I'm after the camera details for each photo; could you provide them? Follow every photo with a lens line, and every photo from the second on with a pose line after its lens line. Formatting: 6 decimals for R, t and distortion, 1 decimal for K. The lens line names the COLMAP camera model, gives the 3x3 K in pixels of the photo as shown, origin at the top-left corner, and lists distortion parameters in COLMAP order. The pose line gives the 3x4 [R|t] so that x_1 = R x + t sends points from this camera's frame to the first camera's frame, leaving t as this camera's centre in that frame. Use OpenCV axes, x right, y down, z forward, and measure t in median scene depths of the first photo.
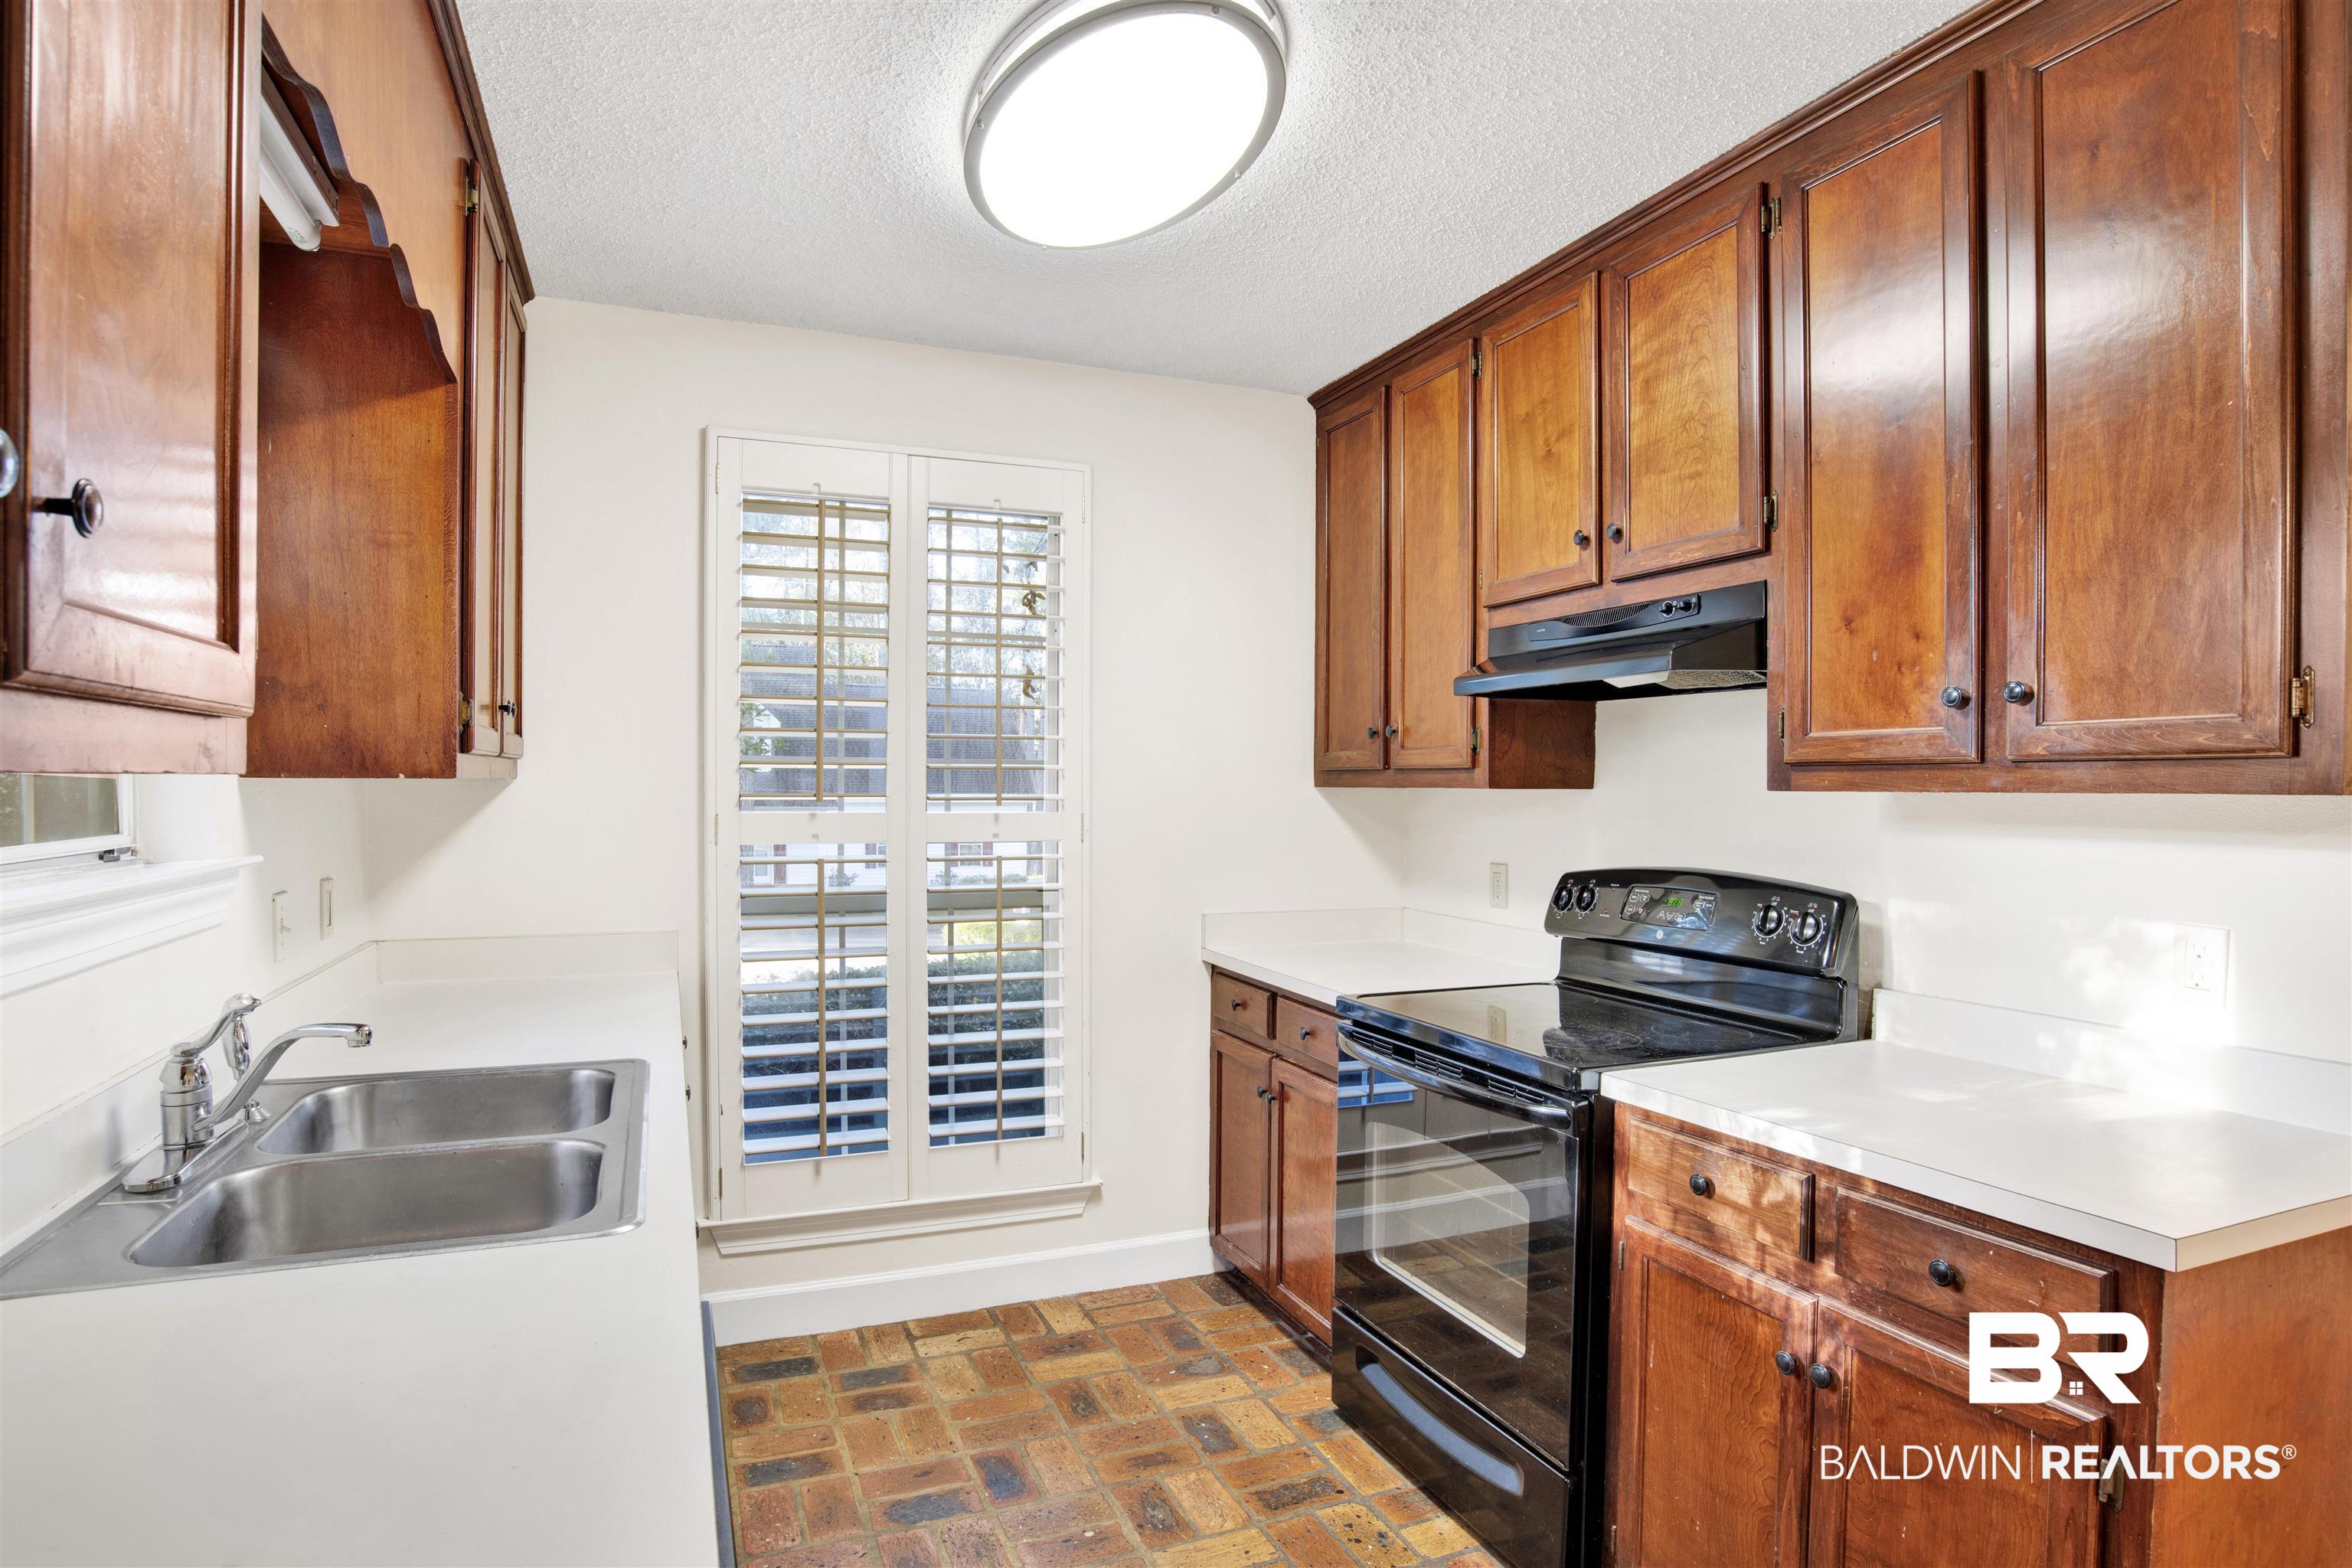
lens RADIAL K [[1228.3, 0, 1174.1], [0, 1228.3, 806.4], [0, 0, 1]] dist [-0.045390, 0.006293]
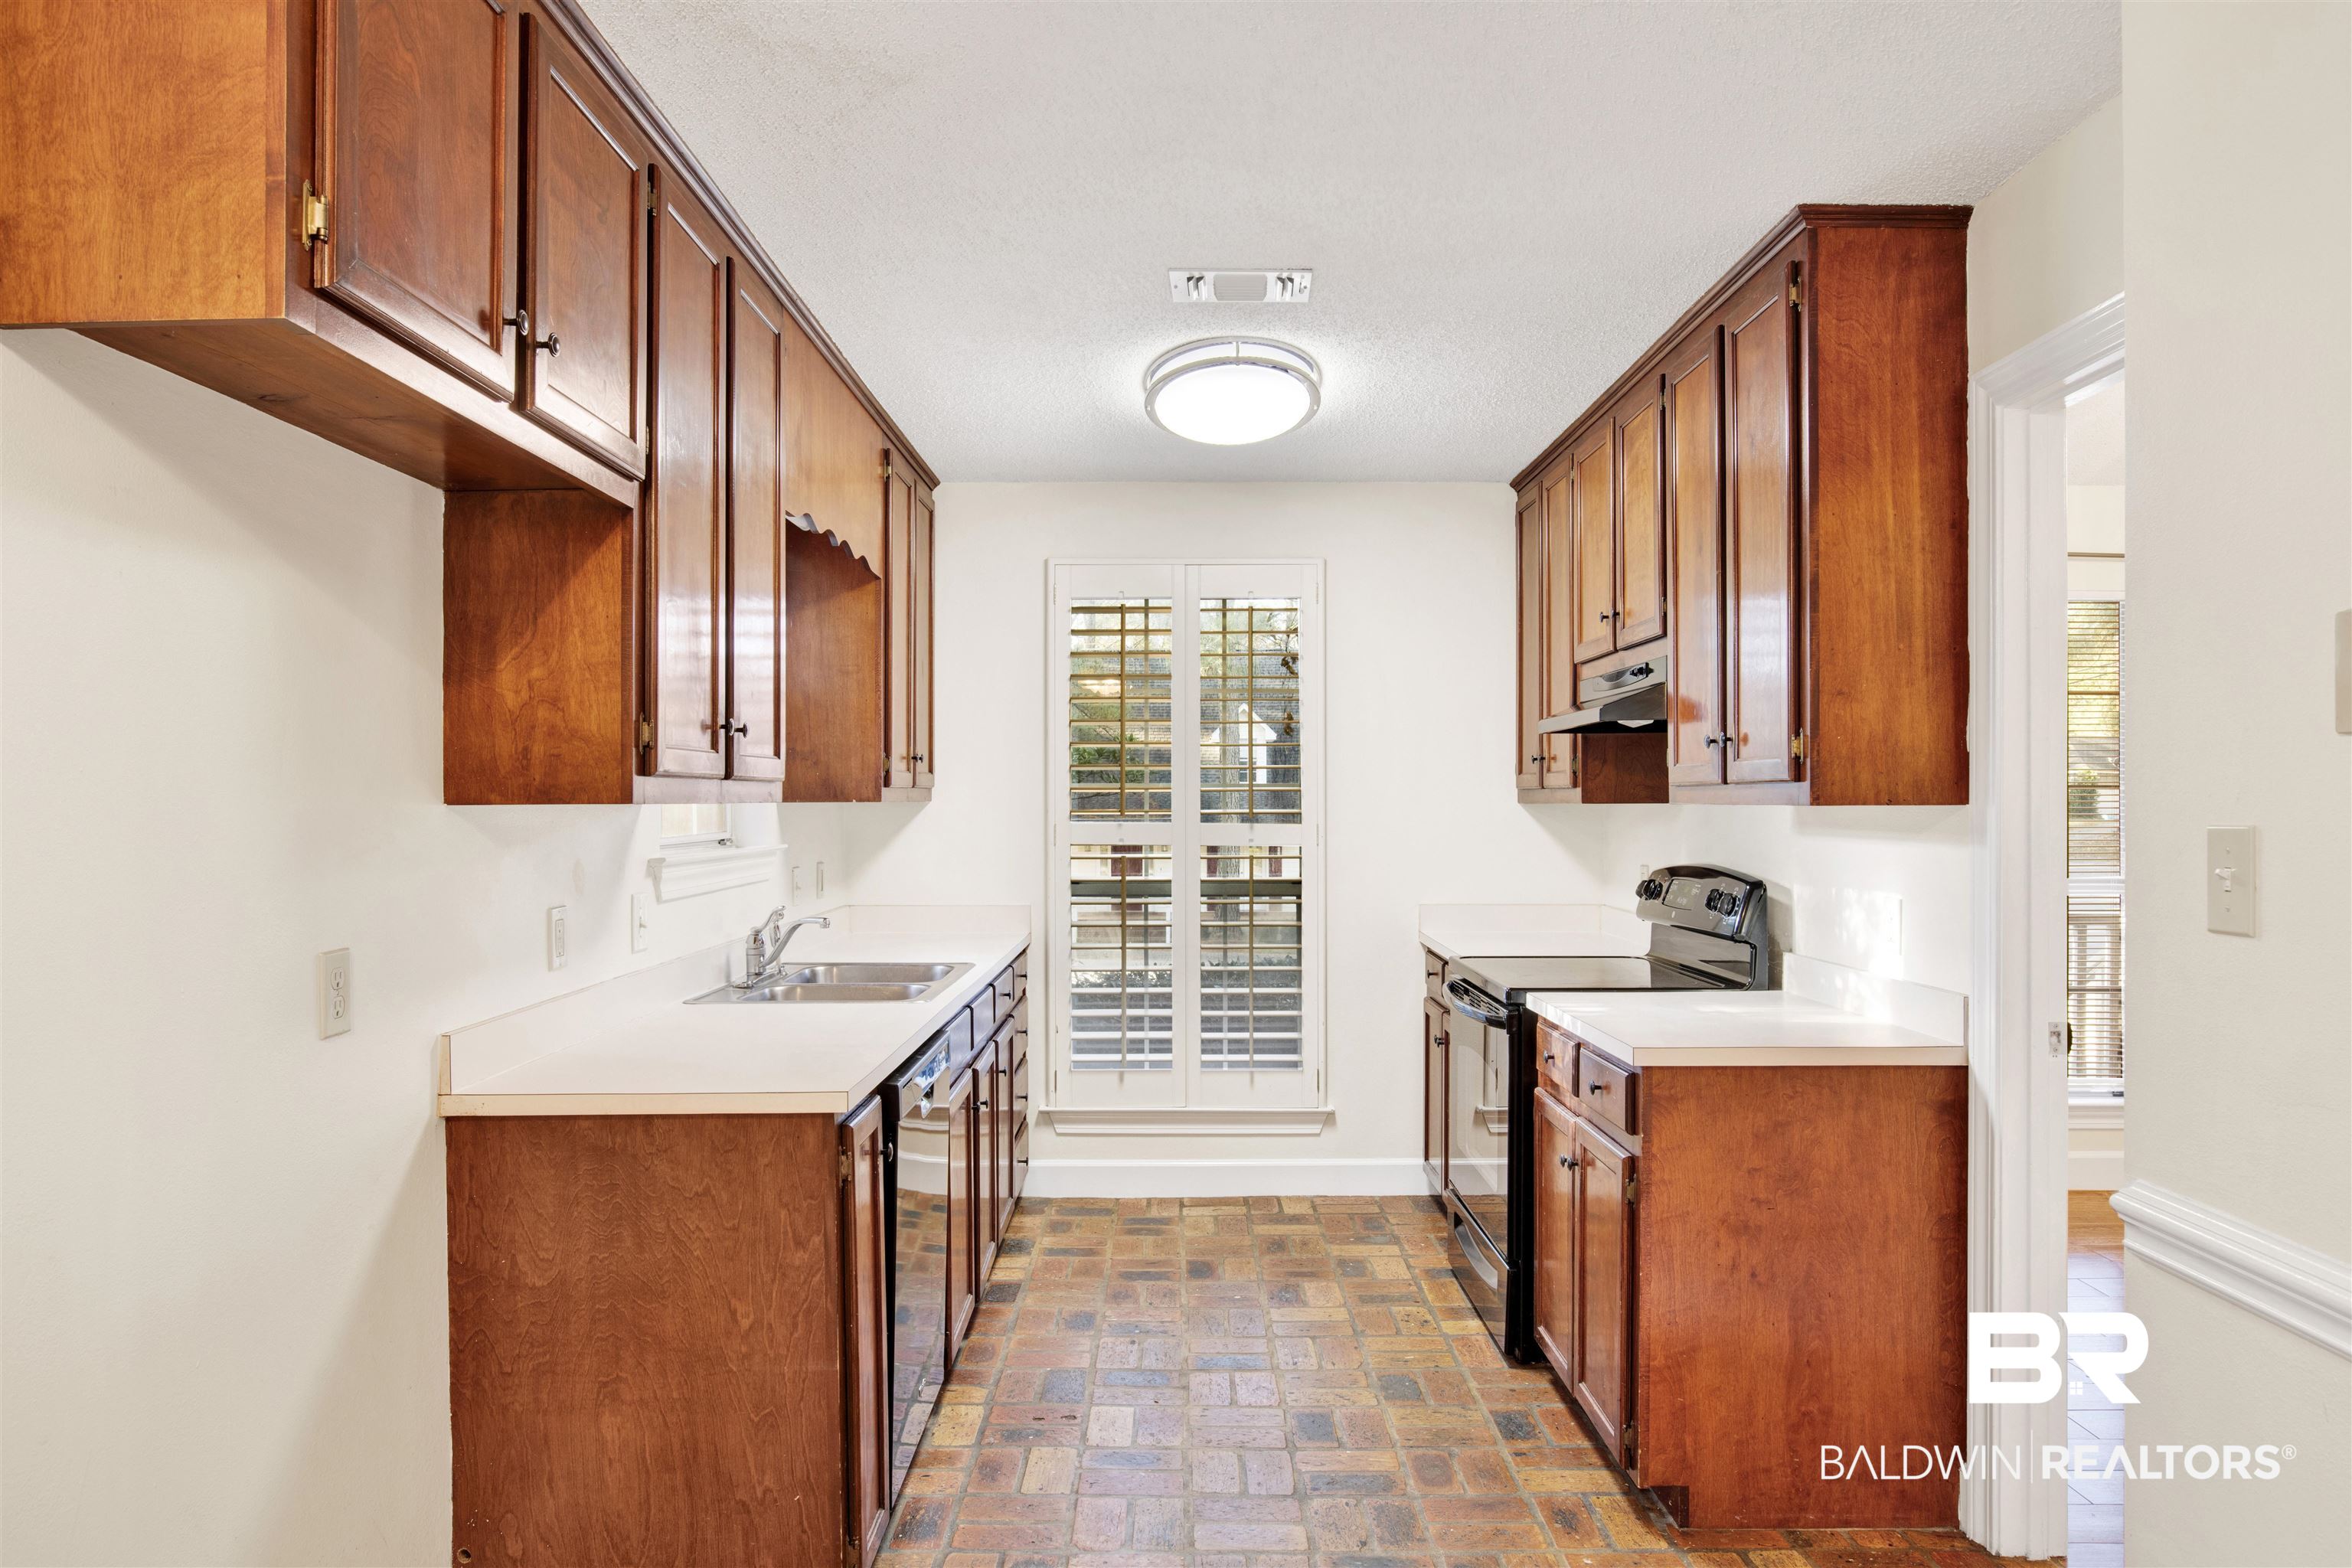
lens RADIAL K [[1478.6, 0, 1179.0], [0, 1478.6, 786.4], [0, 0, 1]] dist [0.037878, -0.000005]
pose [[0.924284, -0.011140, -0.381543, 0.514641], [0.001427, 0.999668, -0.025731, 0.008501], [0.381703, 0.023238, 0.923993, -0.678213]]
